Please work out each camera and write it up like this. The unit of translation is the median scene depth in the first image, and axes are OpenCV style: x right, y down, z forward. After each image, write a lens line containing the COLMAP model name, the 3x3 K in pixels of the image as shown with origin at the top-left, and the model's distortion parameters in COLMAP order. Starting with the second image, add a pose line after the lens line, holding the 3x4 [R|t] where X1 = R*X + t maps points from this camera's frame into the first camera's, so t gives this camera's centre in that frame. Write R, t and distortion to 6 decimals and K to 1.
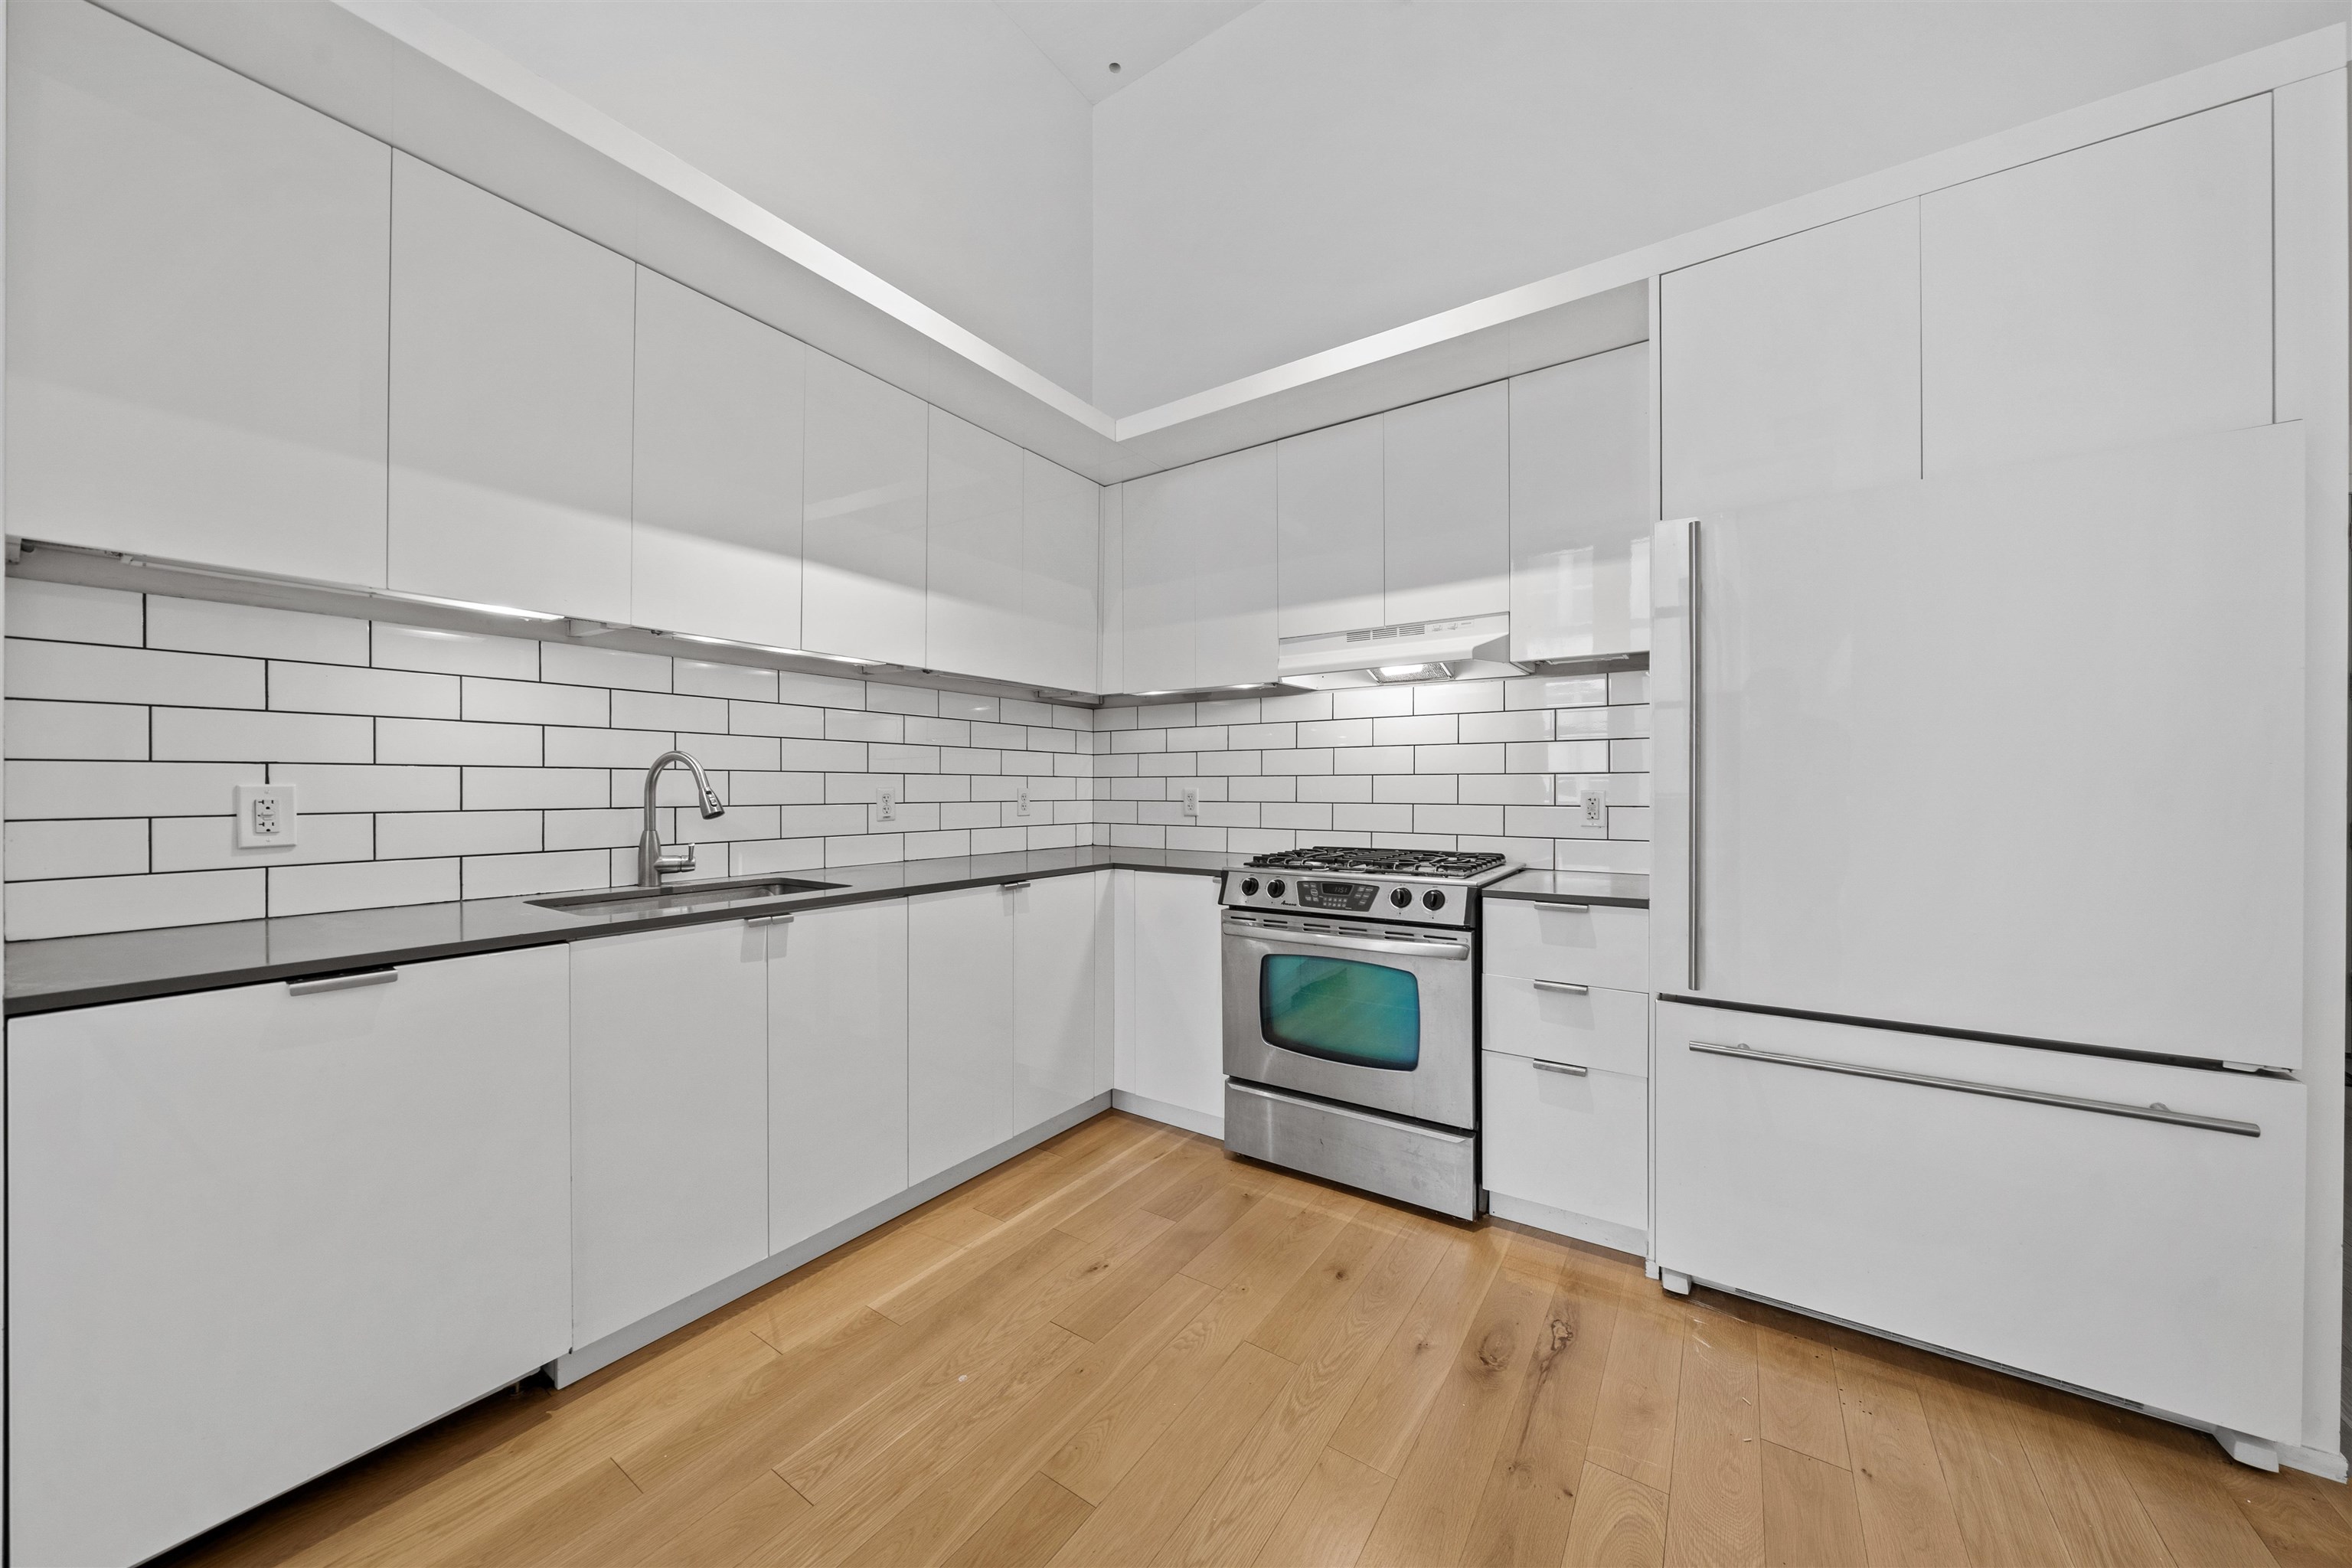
lens RADIAL K [[825.6, 0, 1165.8], [0, 825.6, 783.8], [0, 0, 1]] dist [-0.004976, -0.000150]
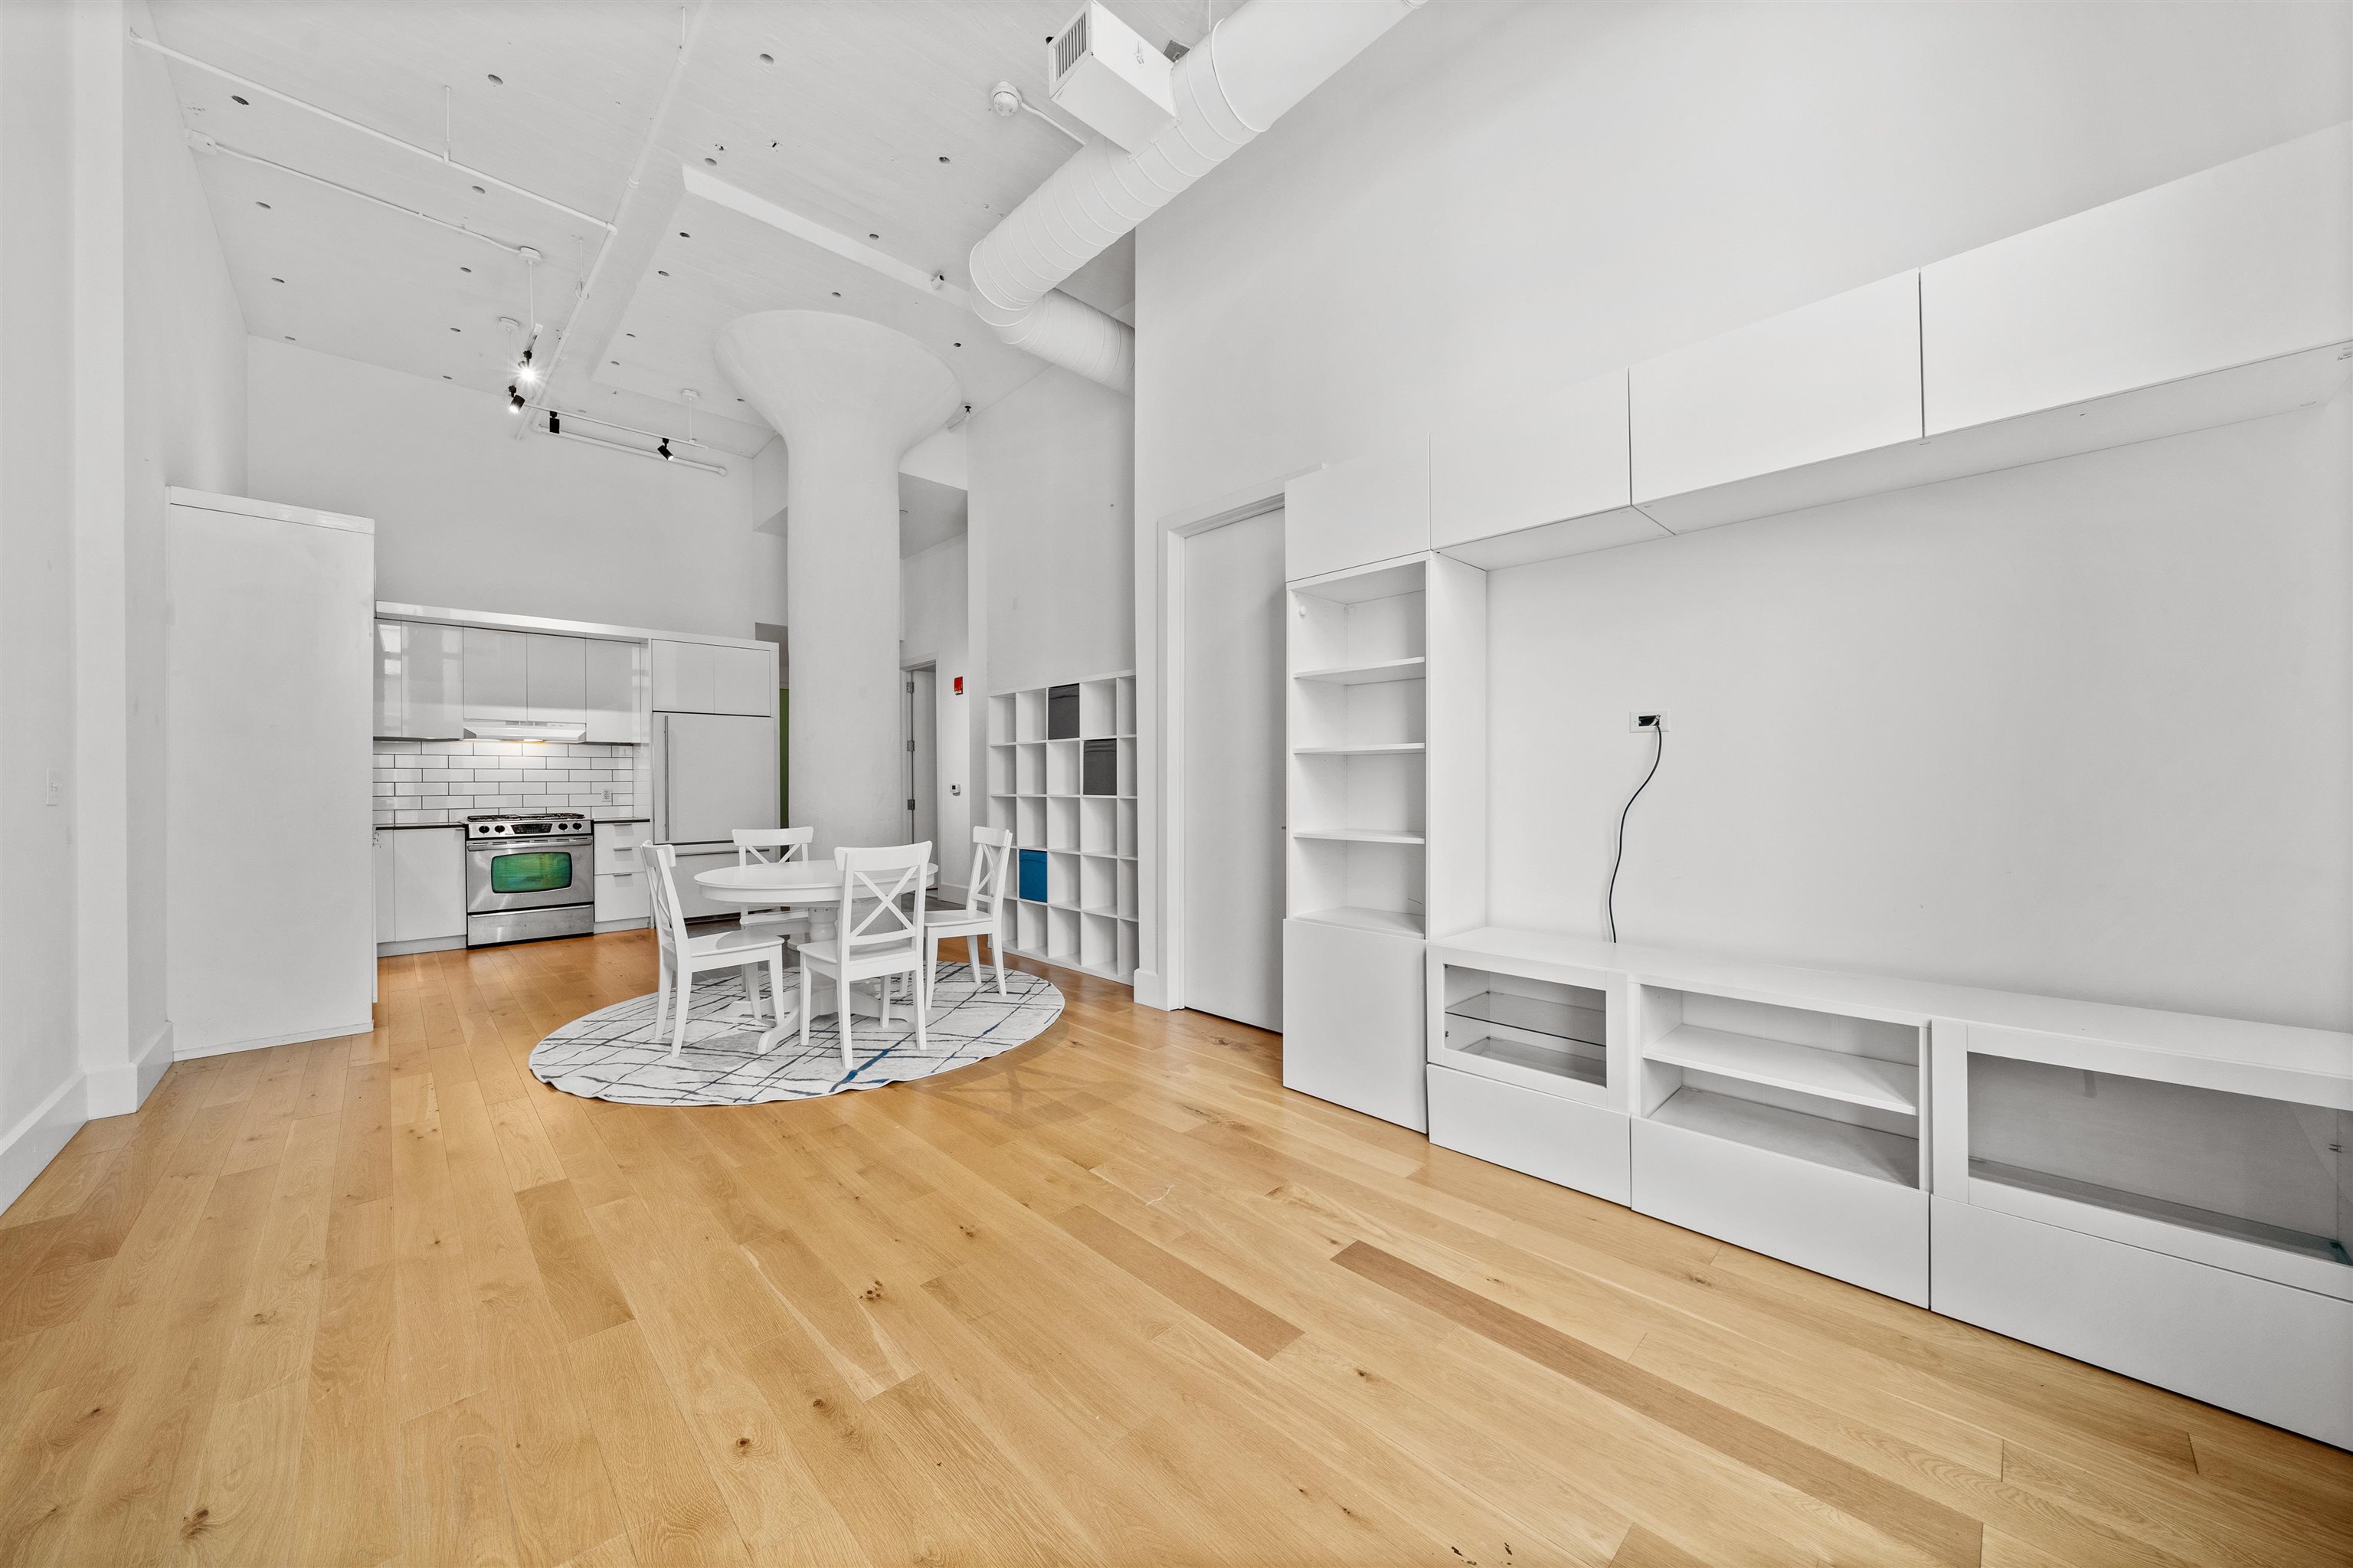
lens RADIAL K [[826.0, 0, 1166.6], [0, 826.0, 789.0], [0, 0, 1]] dist [-0.004976, -0.000150]
pose [[0.198208, -0.007854, 0.980129, -1.756296], [0.003712, 0.999967, 0.007262, -0.001652], [-0.980153, 0.002199, 0.198230, -1.338932]]
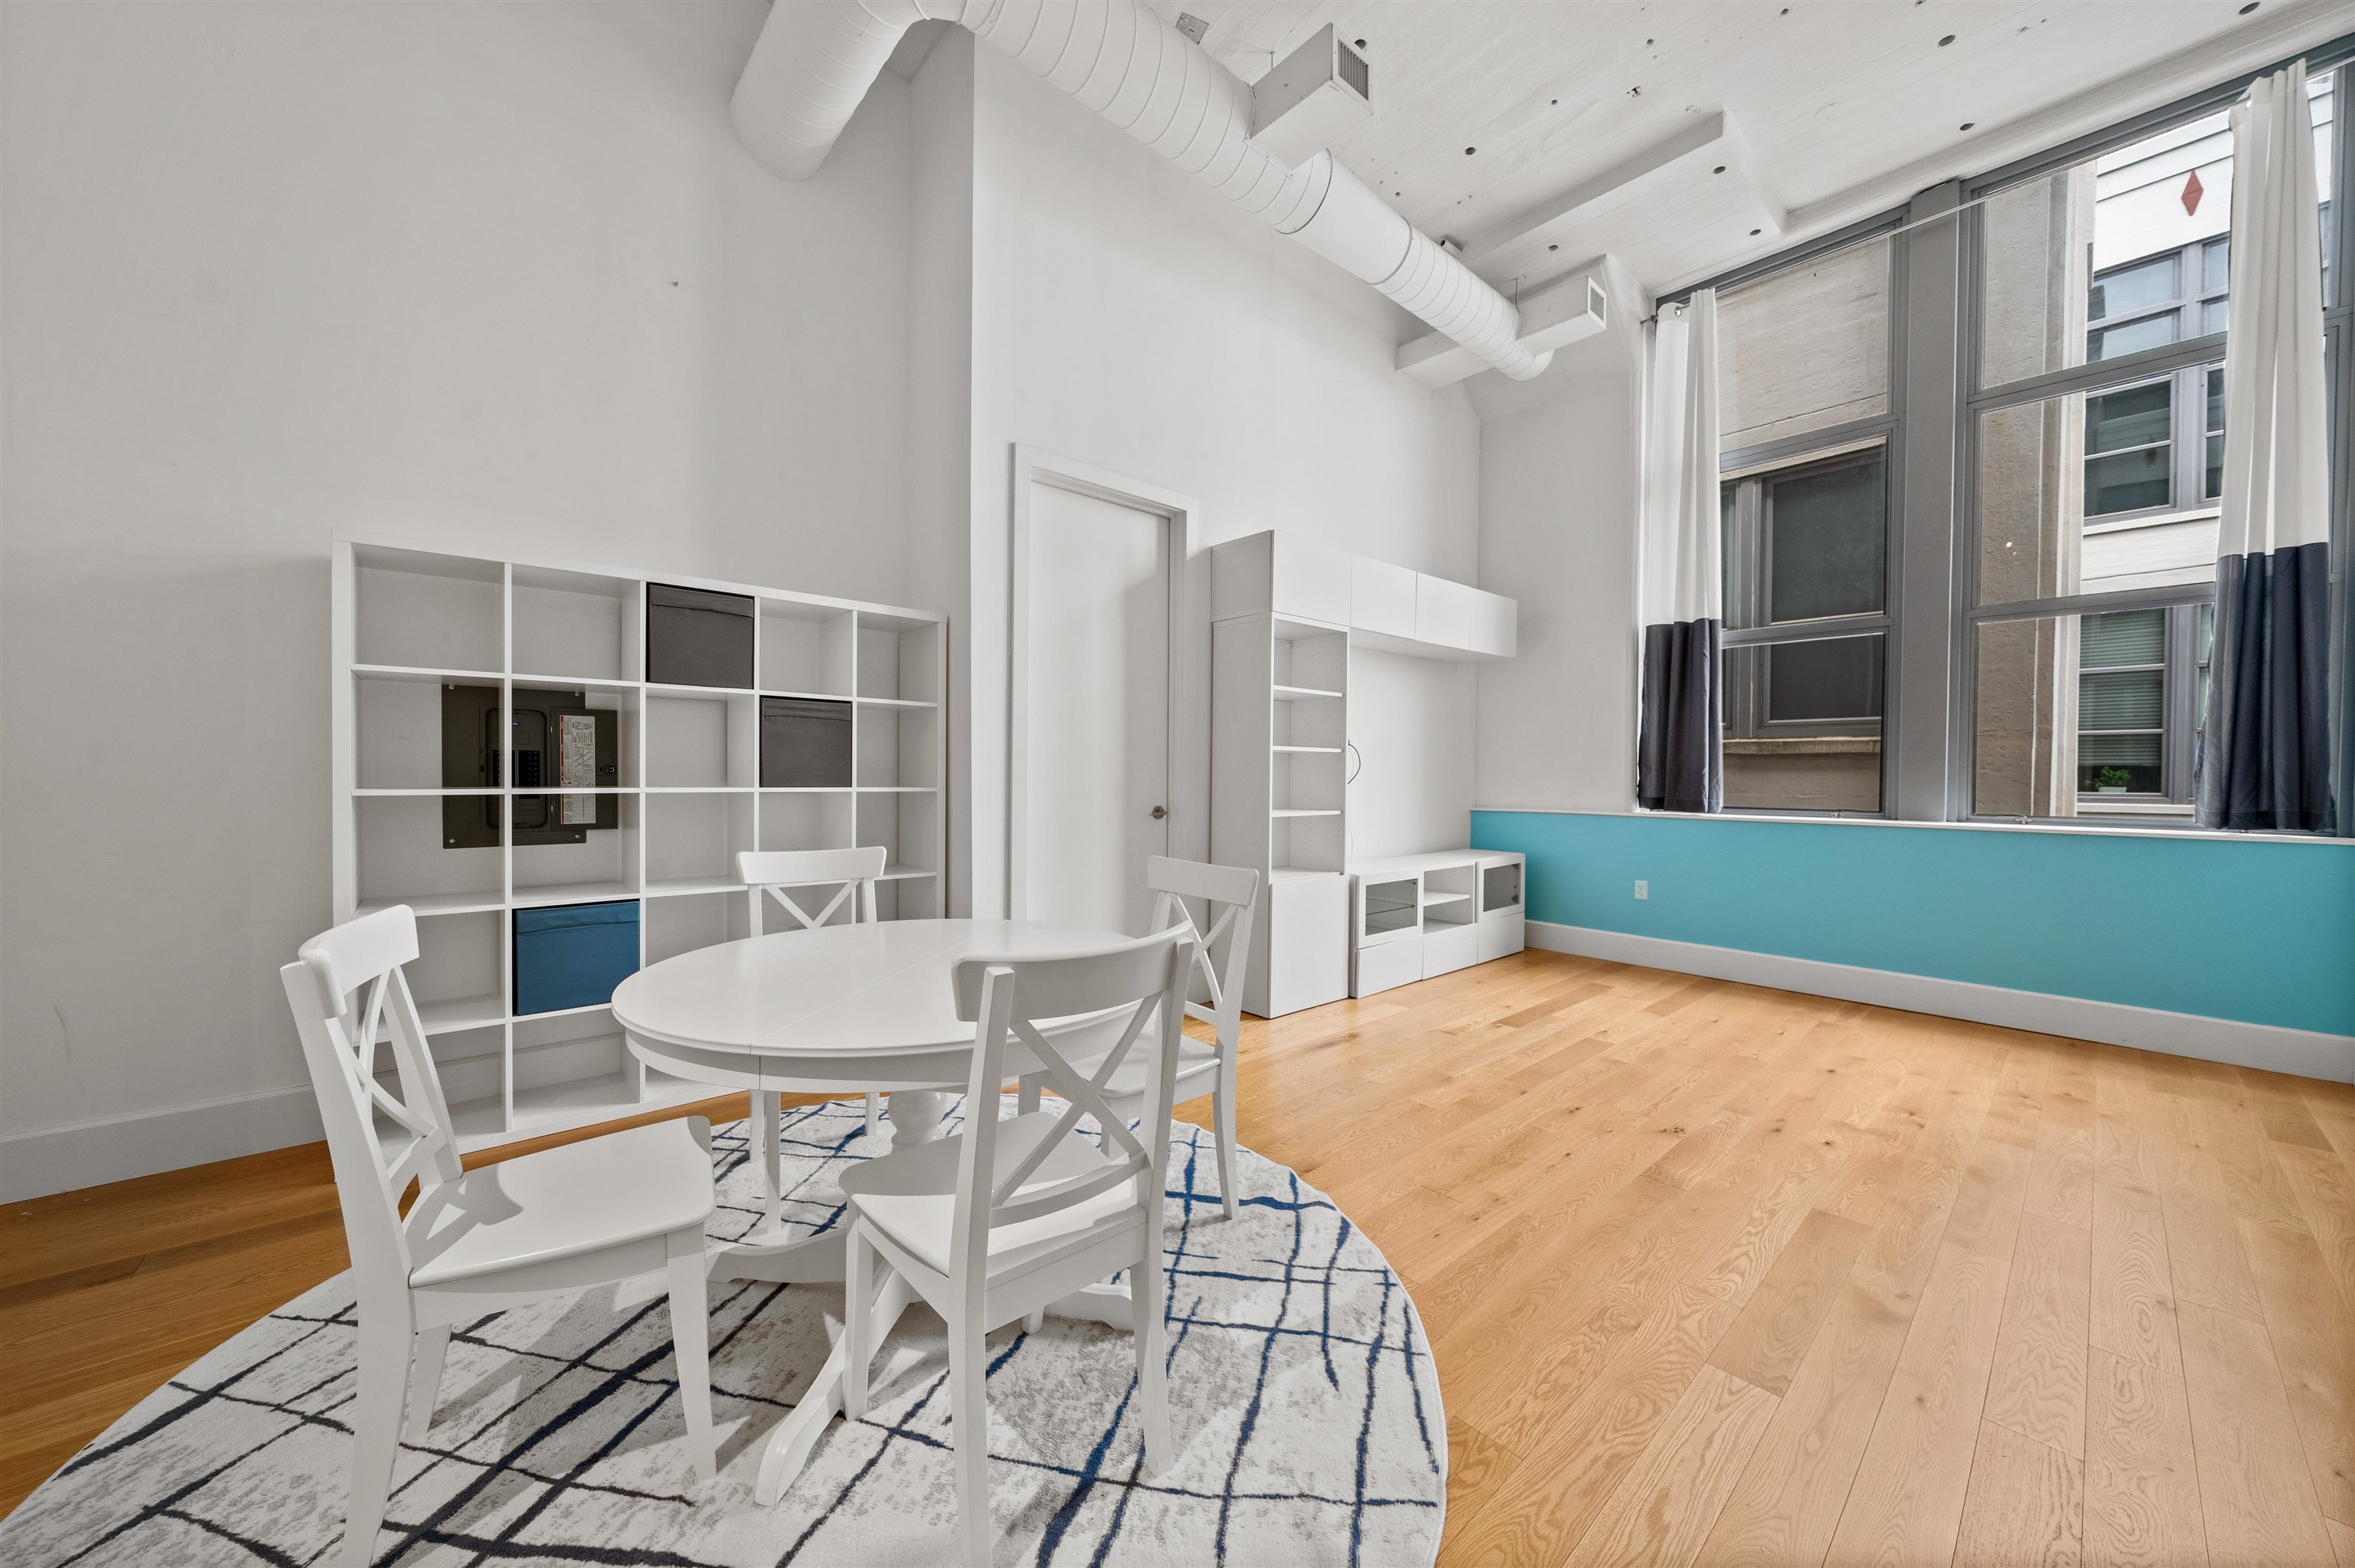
lens RADIAL K [[826.5, 0, 1183.0], [0, 826.5, 780.5], [0, 0, 1]] dist [-0.004976, -0.000150]
pose [[-0.972459, -0.011856, 0.232772, -0.725379], [-0.010250, 0.999915, 0.008110, 0.001371], [-0.232848, 0.005501, -0.972498, 0.225341]]
